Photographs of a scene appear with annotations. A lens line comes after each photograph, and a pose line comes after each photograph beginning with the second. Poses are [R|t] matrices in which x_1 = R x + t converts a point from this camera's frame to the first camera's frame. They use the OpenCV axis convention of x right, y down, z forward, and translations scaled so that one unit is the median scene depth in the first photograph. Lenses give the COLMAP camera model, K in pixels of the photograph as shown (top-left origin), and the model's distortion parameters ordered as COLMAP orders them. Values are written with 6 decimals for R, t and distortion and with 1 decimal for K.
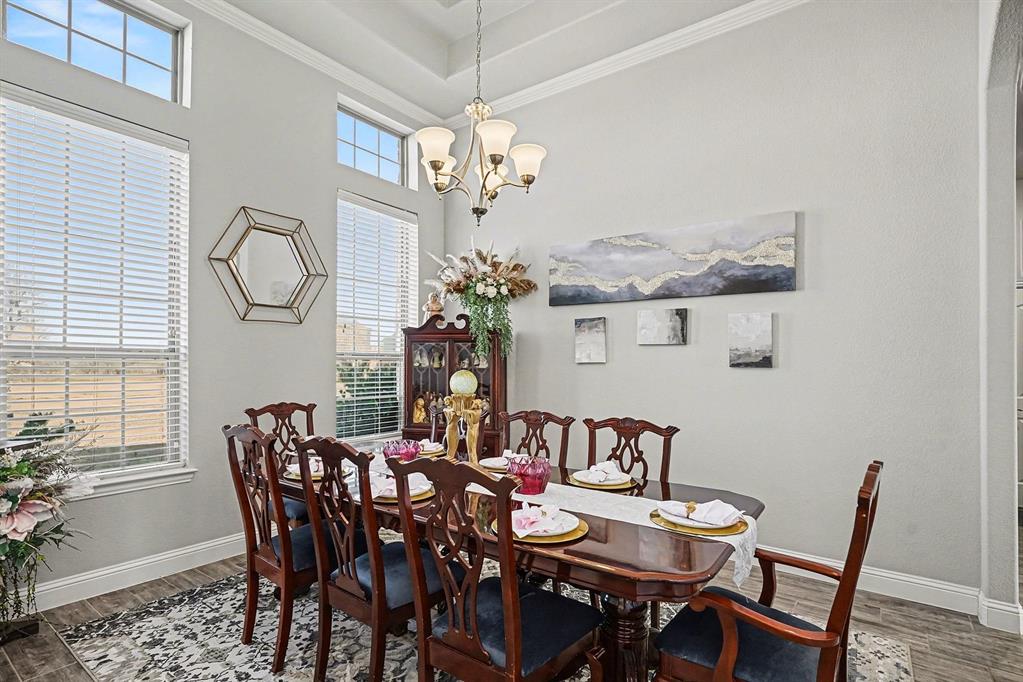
lens RADIAL K [[509.1, 0, 496.7], [0, 509.1, 363.6], [0, 0, 1]] dist [-0.007842, -0.000162]
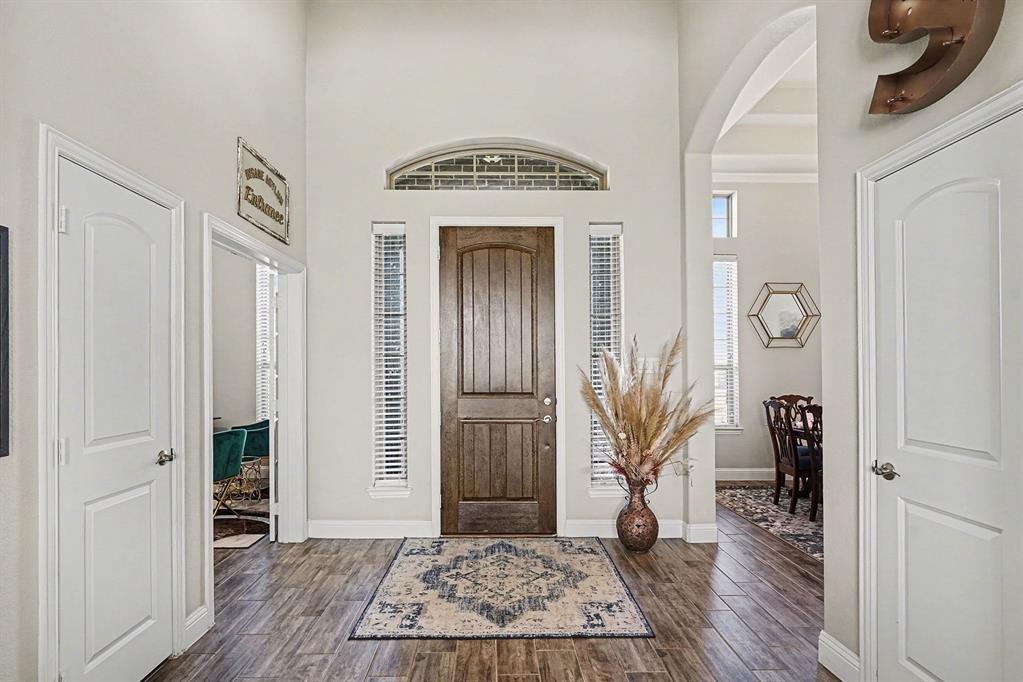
lens RADIAL K [[509.1, 0, 496.7], [0, 509.1, 363.6], [0, 0, 1]] dist [-0.007842, -0.000162]
pose [[0.611828, -0.014940, -0.790850, 0.320503], [0.001815, 0.999846, -0.017483, 0.000034], [0.790989, 0.009261, 0.611761, -0.818540]]
